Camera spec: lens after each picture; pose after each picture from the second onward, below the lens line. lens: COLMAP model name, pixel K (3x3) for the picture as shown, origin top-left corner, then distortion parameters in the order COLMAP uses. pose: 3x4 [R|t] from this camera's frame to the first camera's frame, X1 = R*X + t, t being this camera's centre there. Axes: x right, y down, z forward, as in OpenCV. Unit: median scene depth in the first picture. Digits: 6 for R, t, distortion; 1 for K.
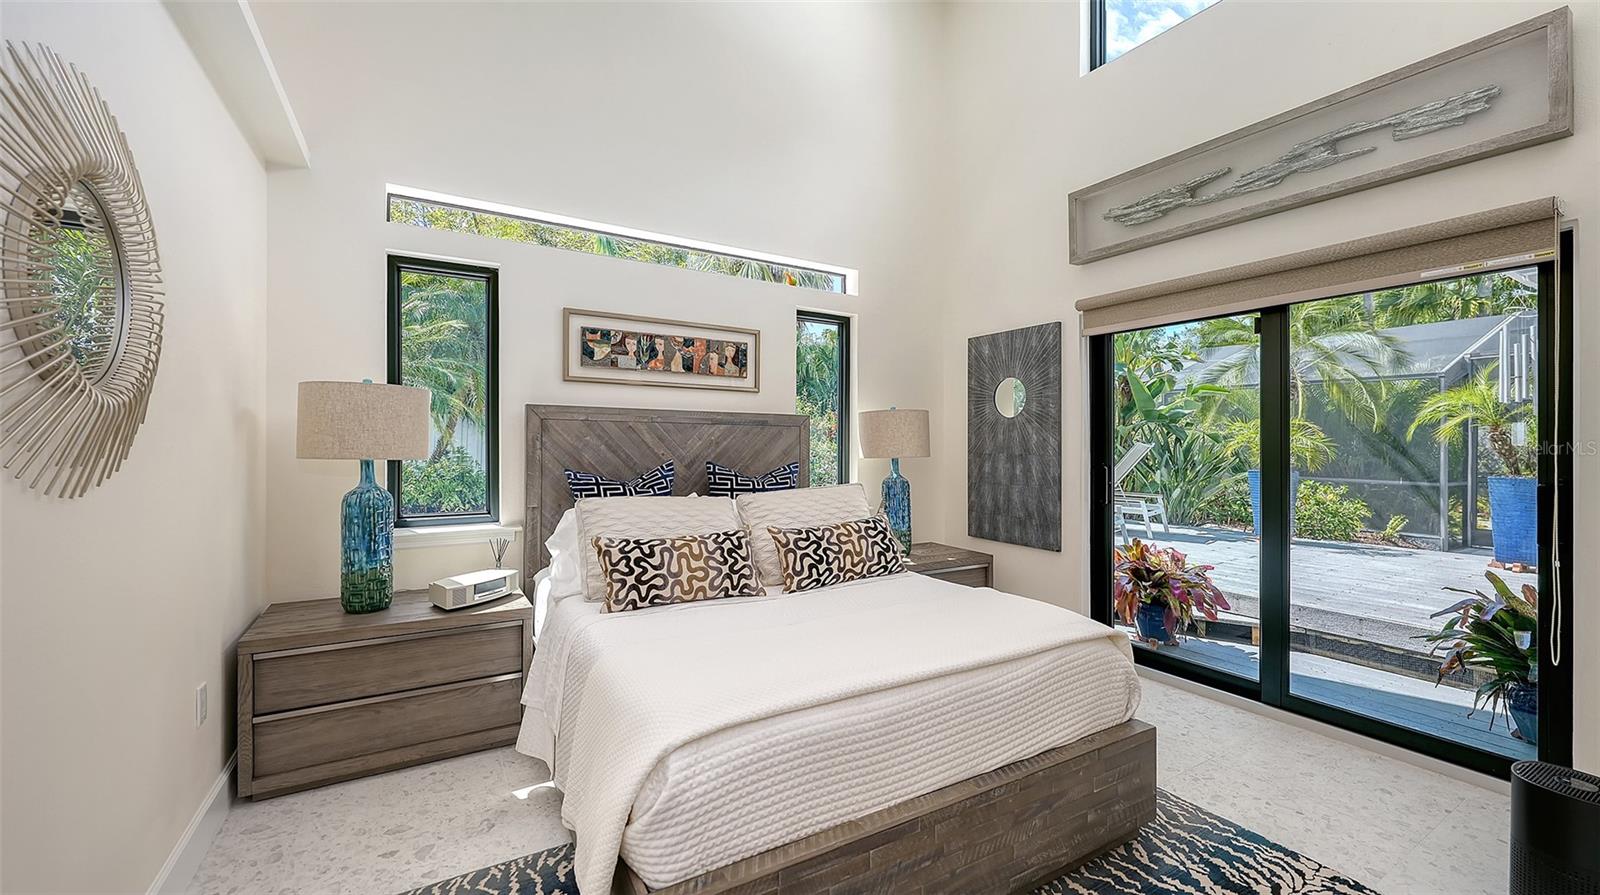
lens RADIAL K [[631.8, 0, 800.0], [0, 631.8, 447.5], [0, 0, 1]] dist [-0.002133, -0.000159]
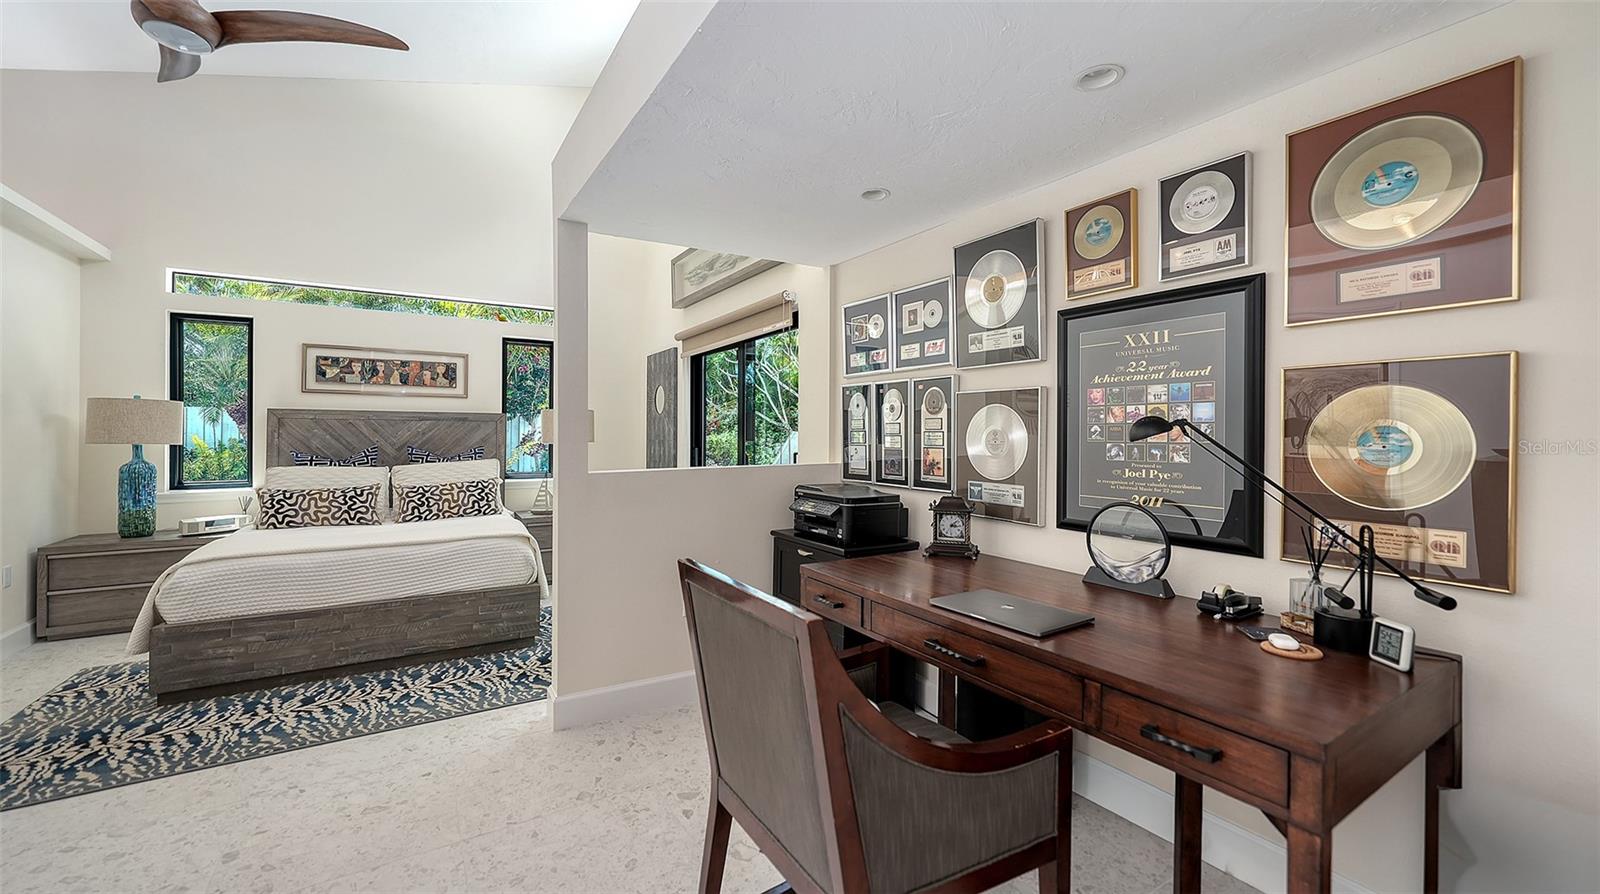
lens RADIAL K [[630.9, 0, 792.6], [0, 630.9, 435.6], [0, 0, 1]] dist [-0.000811, 0.000144]
pose [[0.999860, -0.007497, 0.014963, 0.933940], [0.007608, 0.999944, -0.007360, 0.020291], [-0.014907, 0.007473, 0.999861, -0.619405]]
